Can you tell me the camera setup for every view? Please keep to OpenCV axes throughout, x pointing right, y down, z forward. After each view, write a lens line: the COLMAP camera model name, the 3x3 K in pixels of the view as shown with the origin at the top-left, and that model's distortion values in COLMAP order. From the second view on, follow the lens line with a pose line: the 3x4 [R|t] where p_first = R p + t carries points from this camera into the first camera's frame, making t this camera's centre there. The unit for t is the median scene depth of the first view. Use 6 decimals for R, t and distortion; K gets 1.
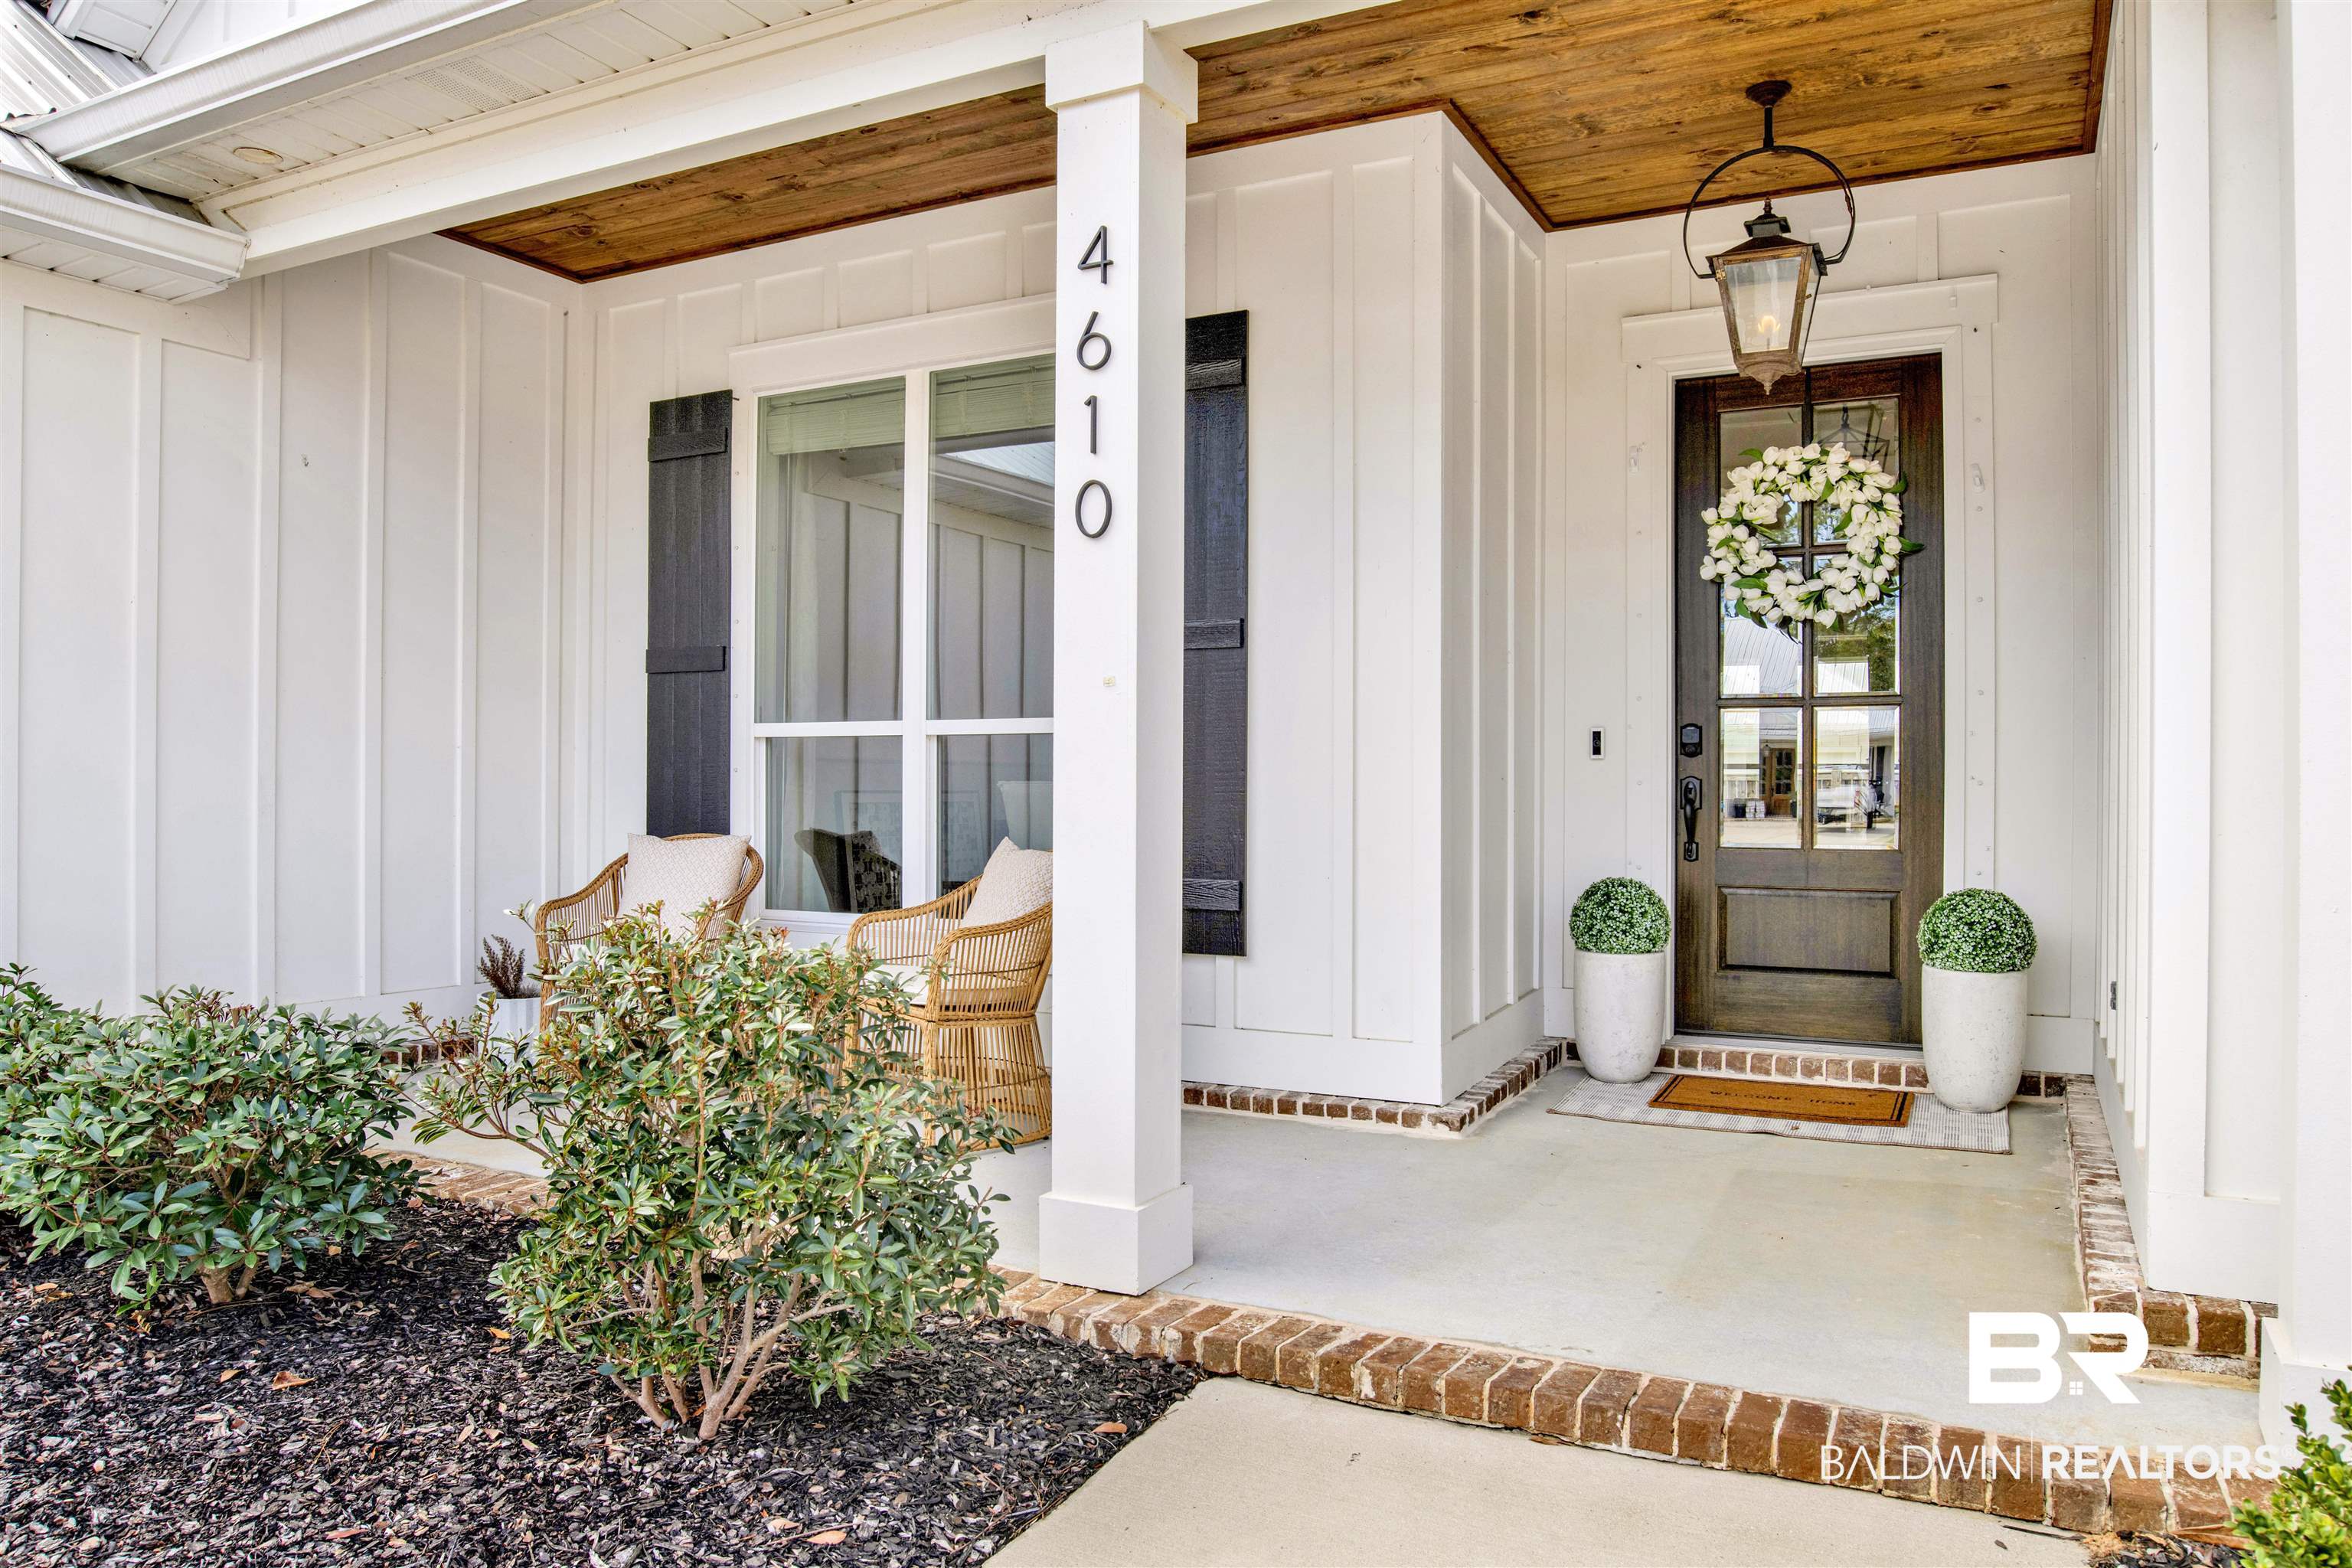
lens RADIAL K [[1569.4, 0, 1175.7], [0, 1569.4, 777.4], [0, 0, 1]] dist [-0.032016, 0.006101]
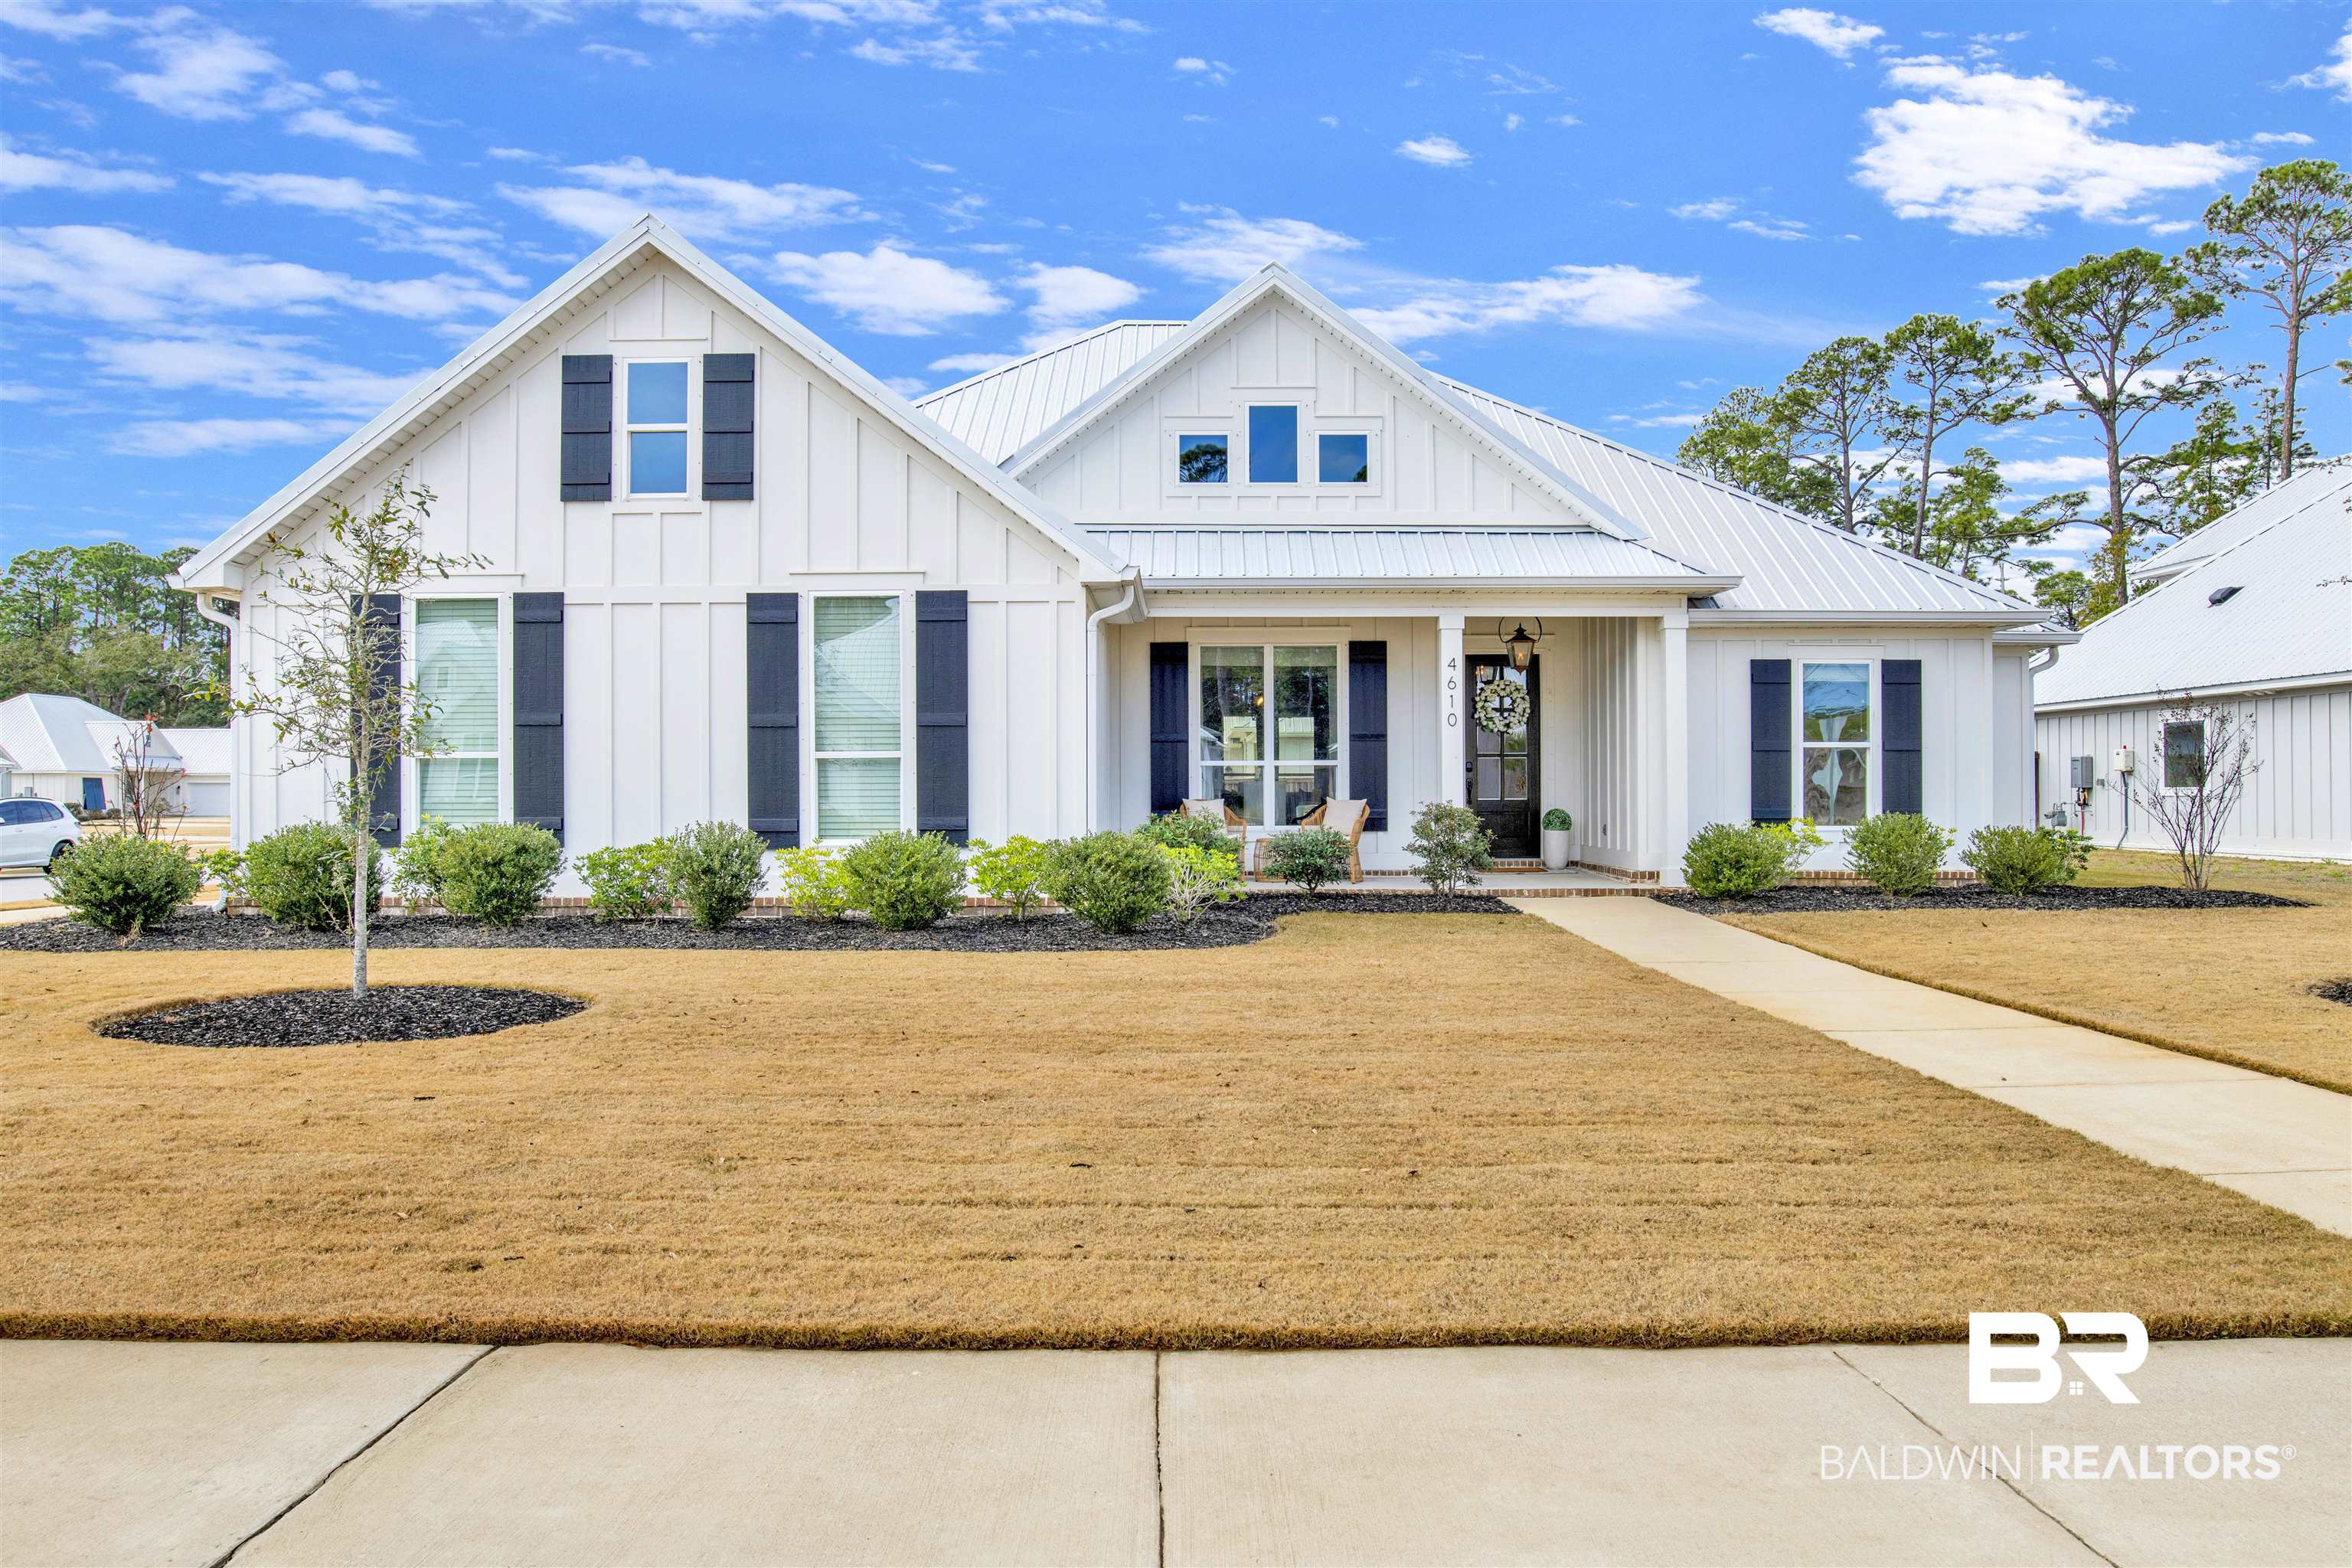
lens RADIAL K [[1569.4, 0, 1161.6], [0, 1569.4, 784.1], [0, 0, 1]] dist [-0.032016, 0.006101]
pose [[0.889520, -0.006282, 0.456853, -1.810698], [0.006692, 0.999977, 0.000719, 0.005262], [-0.456847, 0.002418, 0.889542, -1.677068]]
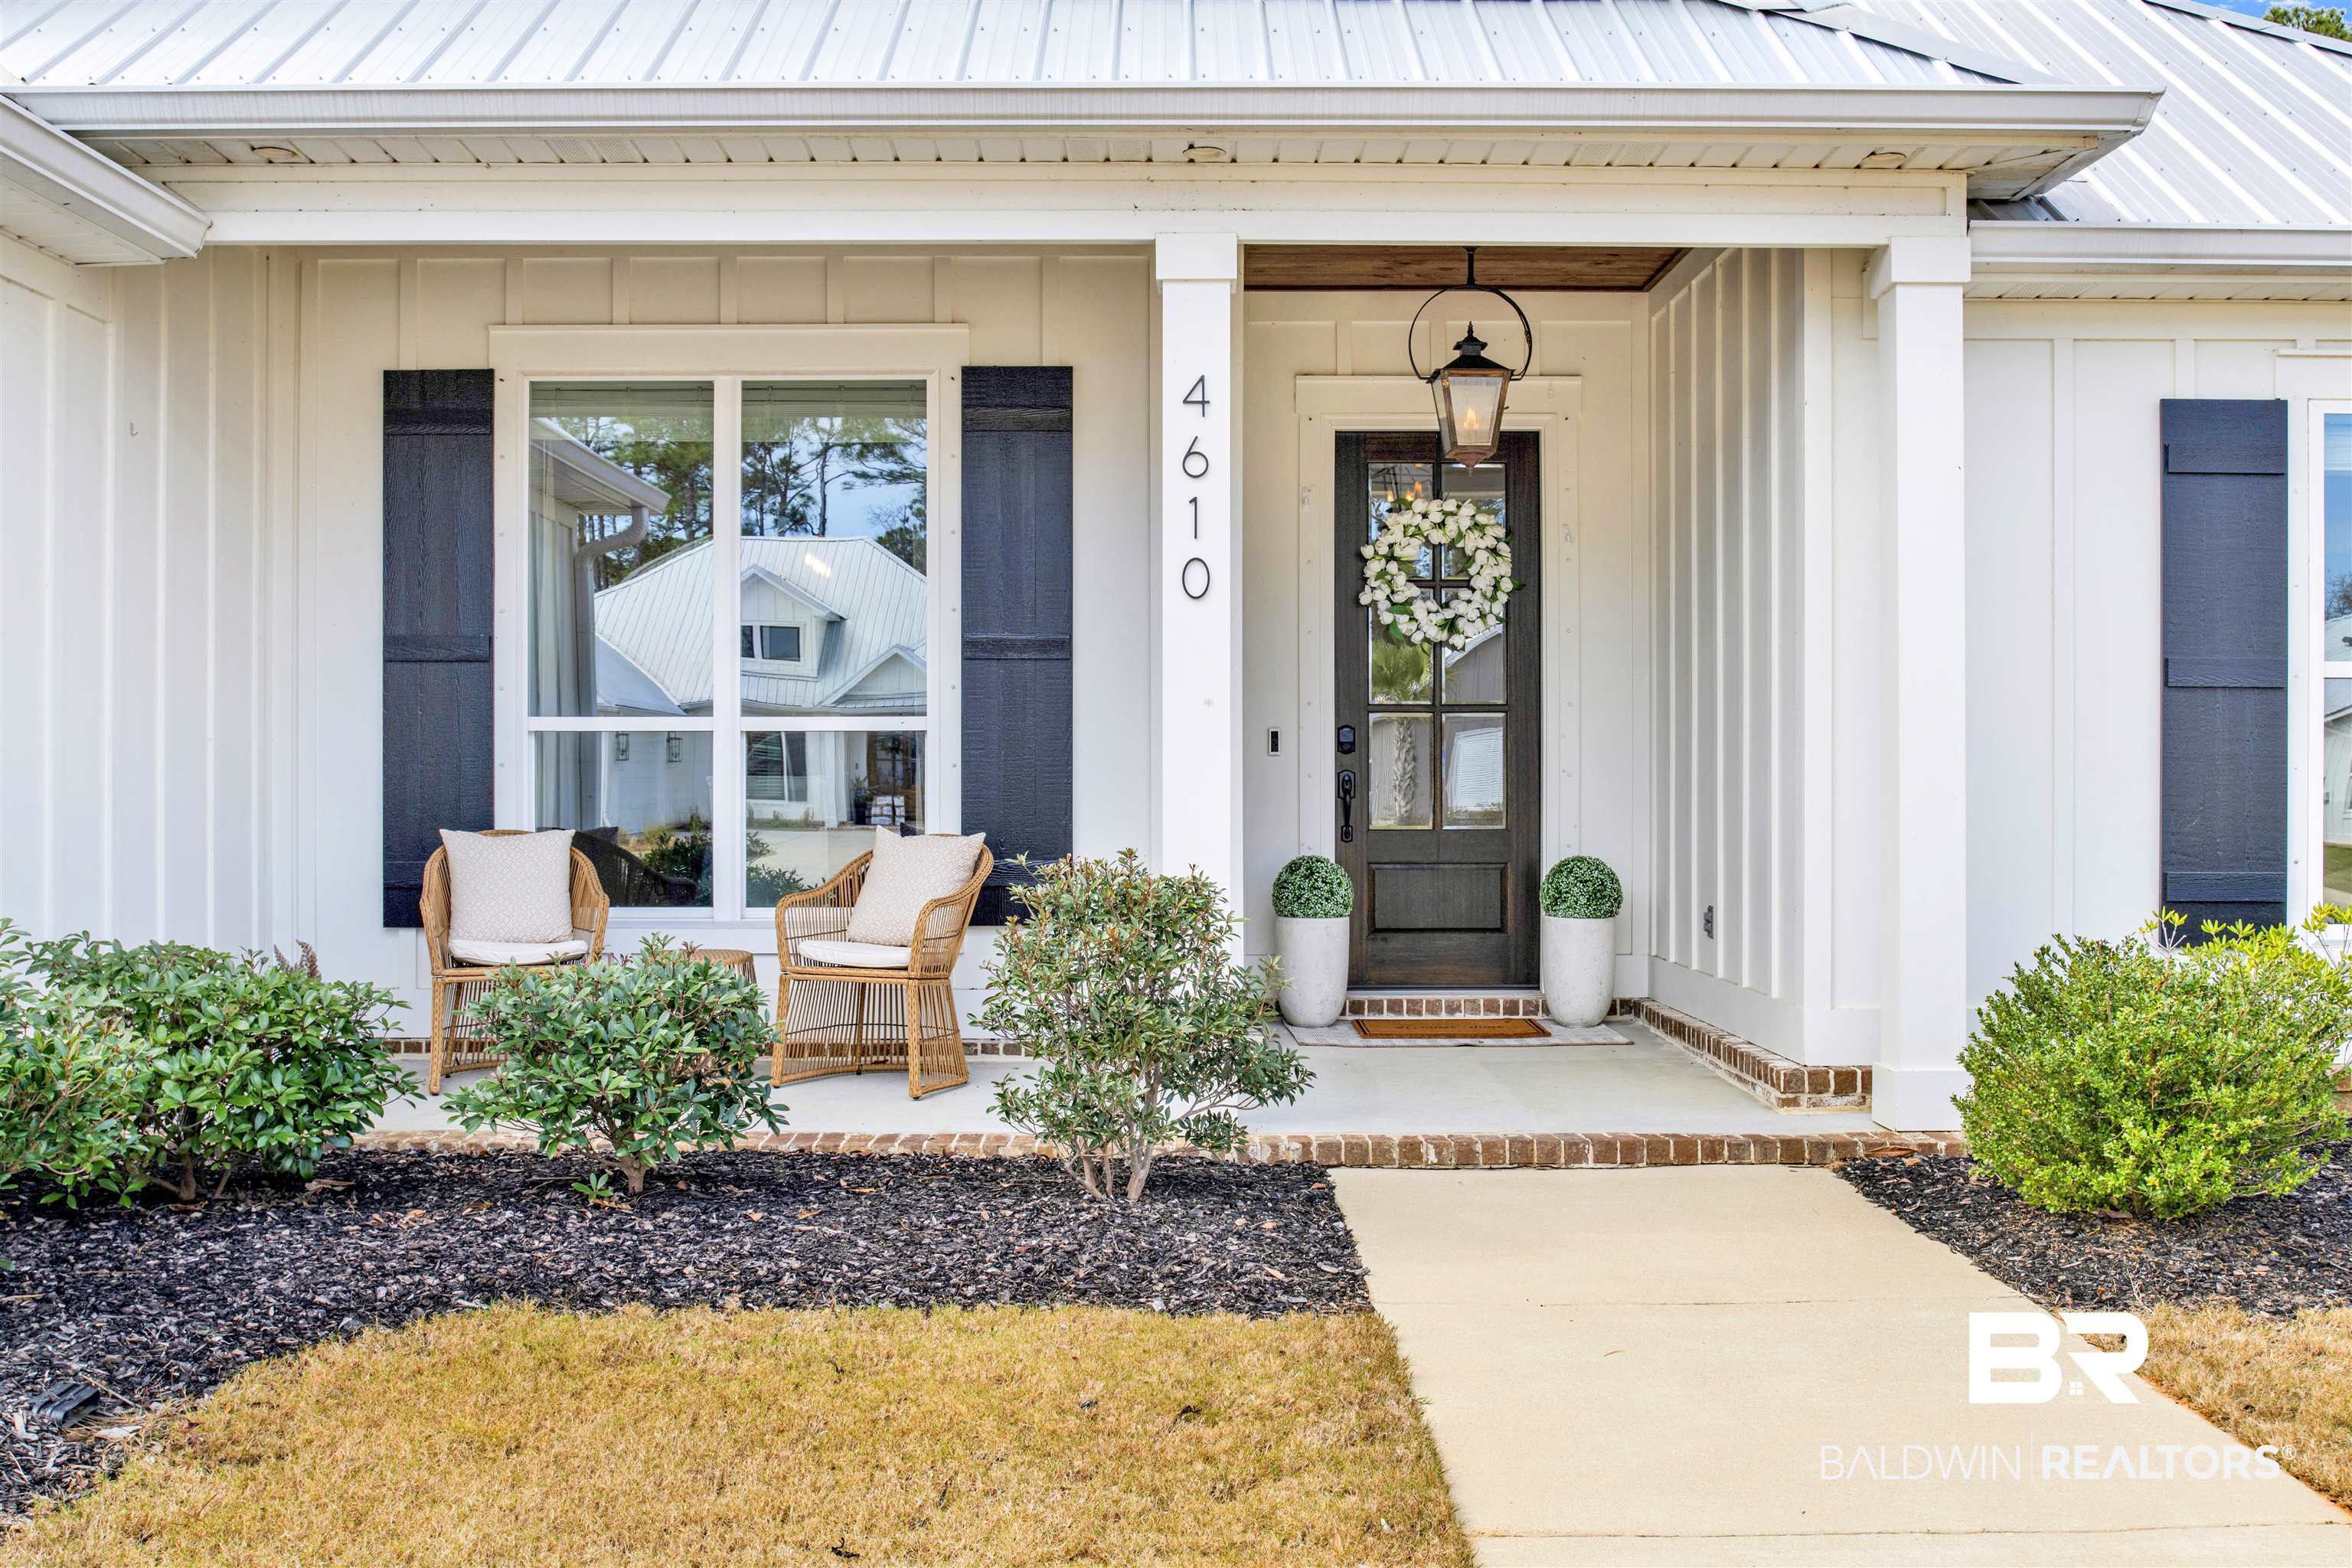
lens RADIAL K [[2376.8, 0, 1181.0], [0, 2376.8, 778.3], [0, 0, 1]] dist [-0.012198, 0.000000]
pose [[0.872644, -0.002689, 0.488349, -0.687534], [0.002135, 0.999996, 0.001691, 0.002091], [-0.488351, -0.000433, 0.872647, -0.525598]]
